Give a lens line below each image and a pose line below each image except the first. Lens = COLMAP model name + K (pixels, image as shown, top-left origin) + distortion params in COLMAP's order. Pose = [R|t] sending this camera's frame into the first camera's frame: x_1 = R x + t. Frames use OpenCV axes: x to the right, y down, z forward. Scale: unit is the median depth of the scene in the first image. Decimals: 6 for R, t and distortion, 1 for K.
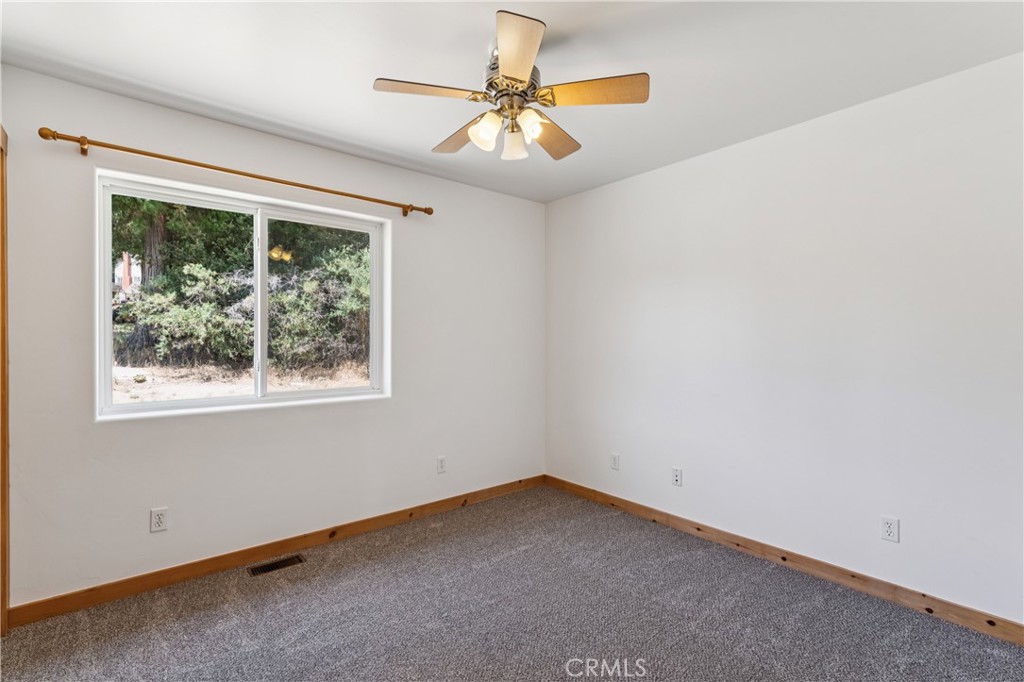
lens RADIAL K [[465.8, 0, 512.0], [0, 465.8, 349.3], [0, 0, 1]] dist [-0.000294, 0.000059]
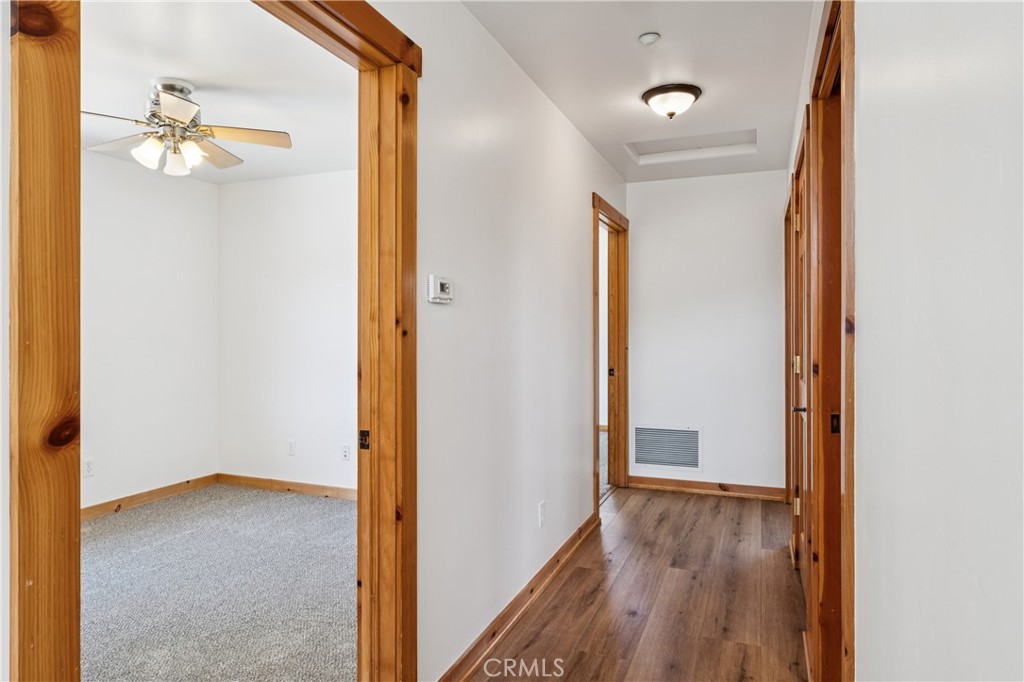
lens RADIAL K [[623.7, 0, 514.3], [0, 623.7, 332.0], [0, 0, 1]] dist [0.002616, -0.000110]
pose [[0.883676, -0.001024, 0.468099, 0.020308], [0.008019, 0.999884, -0.012951, 0.013172], [-0.468031, 0.015199, 0.883581, -0.794912]]
